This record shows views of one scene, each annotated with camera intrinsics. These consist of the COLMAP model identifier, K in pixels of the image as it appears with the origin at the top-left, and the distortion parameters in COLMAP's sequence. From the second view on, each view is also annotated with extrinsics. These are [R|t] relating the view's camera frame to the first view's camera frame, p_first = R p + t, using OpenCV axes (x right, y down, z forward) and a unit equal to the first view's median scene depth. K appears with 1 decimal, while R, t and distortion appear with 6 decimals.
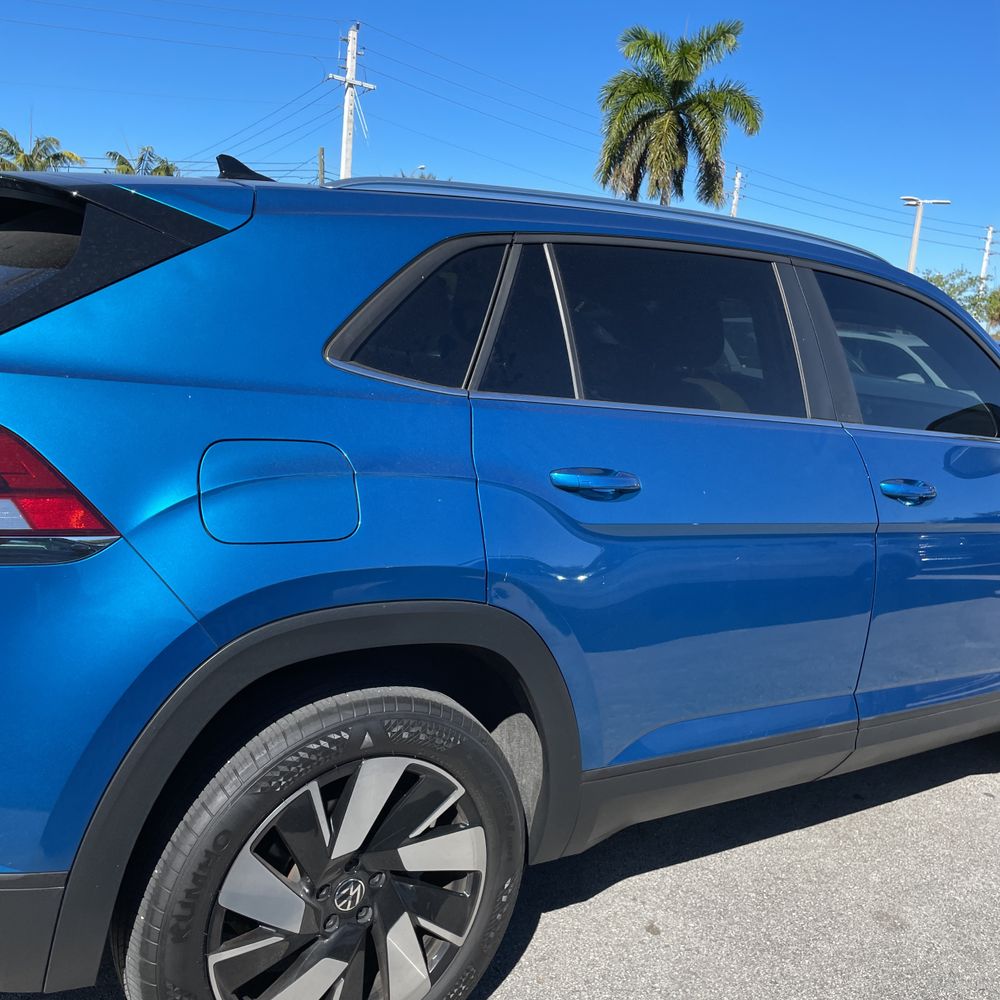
lens RADIAL K [[1014.8, 0, 497.6], [0, 1014.8, 481.8], [0, 0, 1]] dist [0.031731, 0.000000]
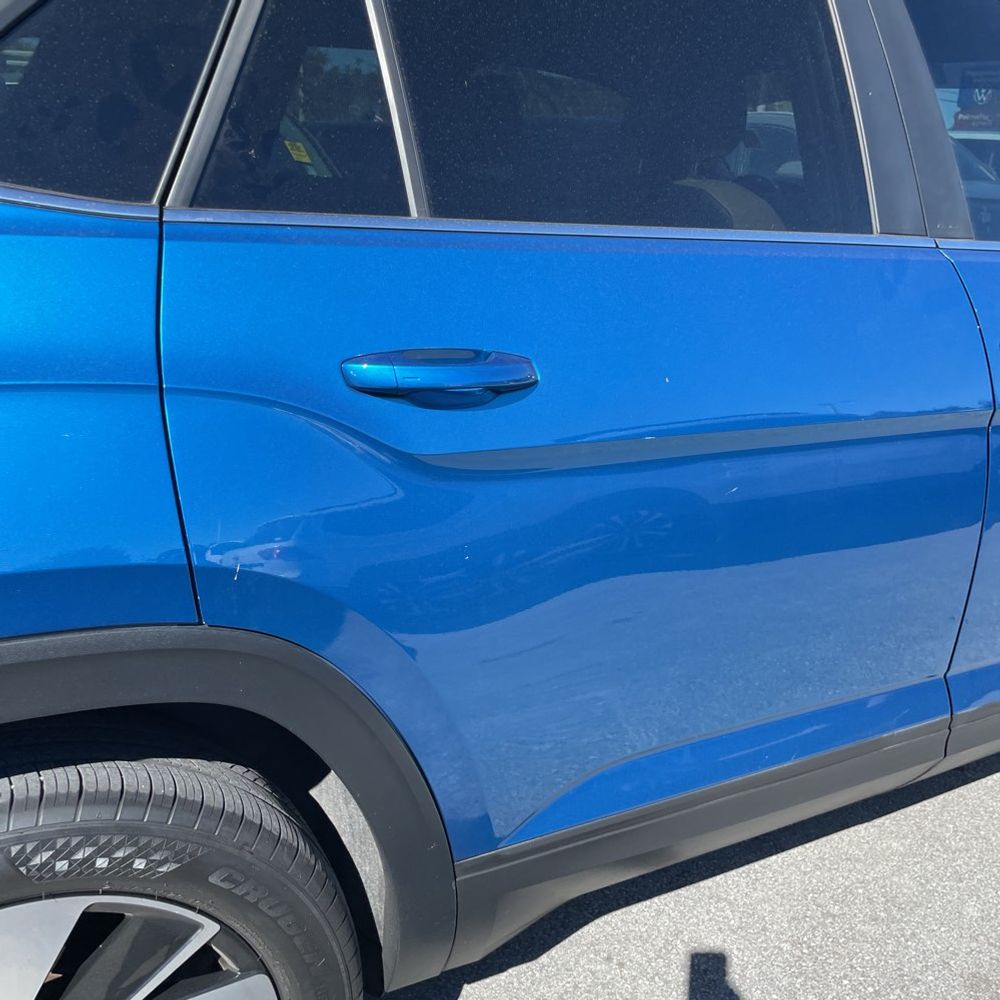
lens RADIAL K [[1014.8, 0, 500.4], [0, 1014.8, 500.9], [0, 0, 1]] dist [0.031731, 0.000000]
pose [[0.994188, -0.024425, -0.104847, 0.147173], [0.041303, 0.985932, 0.161965, -0.015561], [0.099416, -0.165354, 0.981211, 0.375667]]
